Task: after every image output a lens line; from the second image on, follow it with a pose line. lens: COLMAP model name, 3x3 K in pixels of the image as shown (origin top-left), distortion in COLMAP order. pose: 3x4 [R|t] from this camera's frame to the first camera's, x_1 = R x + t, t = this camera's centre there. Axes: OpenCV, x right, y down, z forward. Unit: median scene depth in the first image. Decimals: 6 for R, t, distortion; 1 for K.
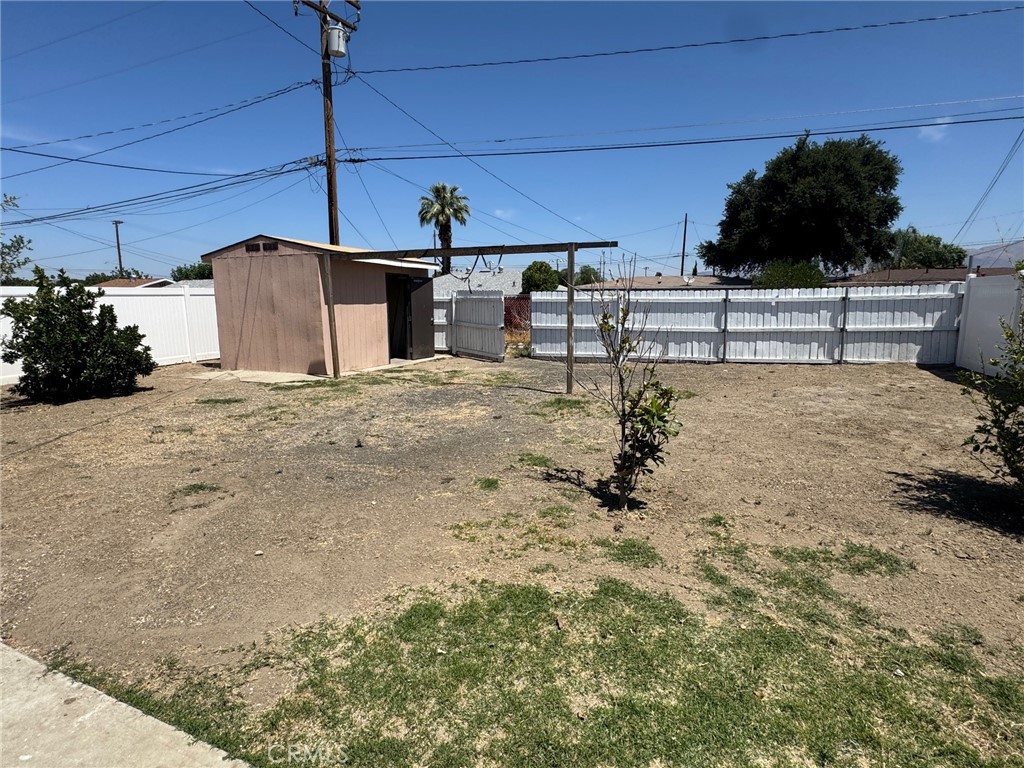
lens RADIAL K [[548.0, 0, 512.4], [0, 548.0, 384.4], [0, 0, 1]] dist [-0.006087, 0.001883]
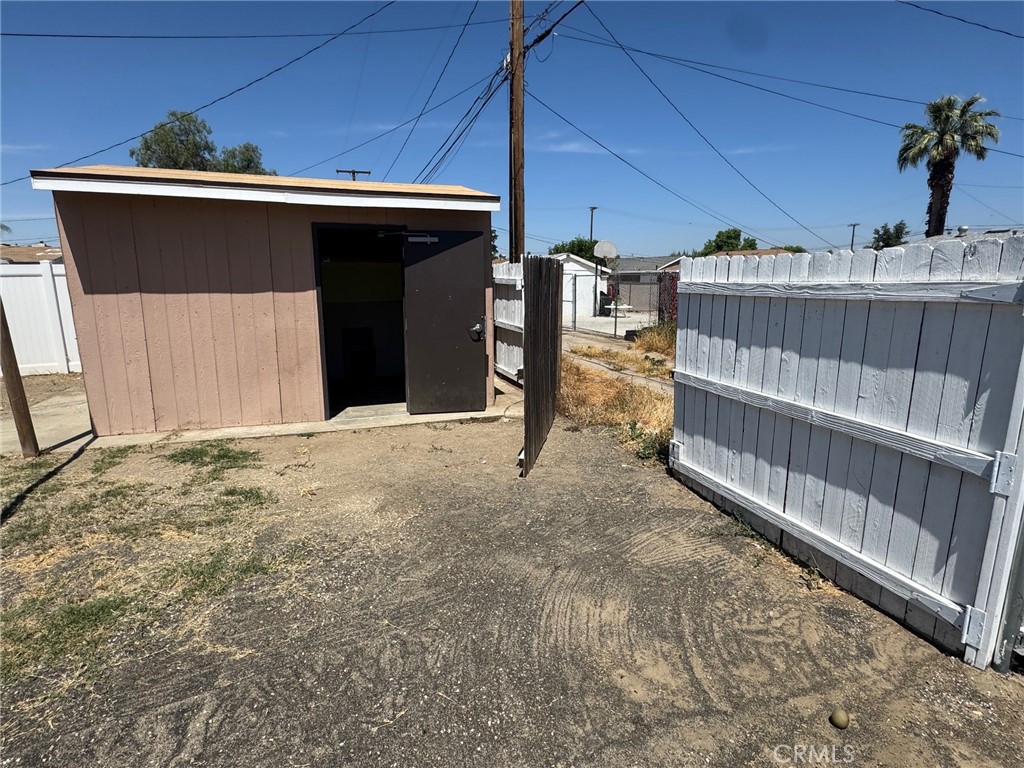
lens RADIAL K [[548.0, 0, 511.9], [0, 548.0, 386.8], [0, 0, 1]] dist [-0.006087, 0.001883]
pose [[0.660193, 0.145581, -0.736853, 0.055140], [-0.114550, 0.989075, 0.092781, -0.031804], [0.742310, 0.023153, 0.669656, 0.199067]]
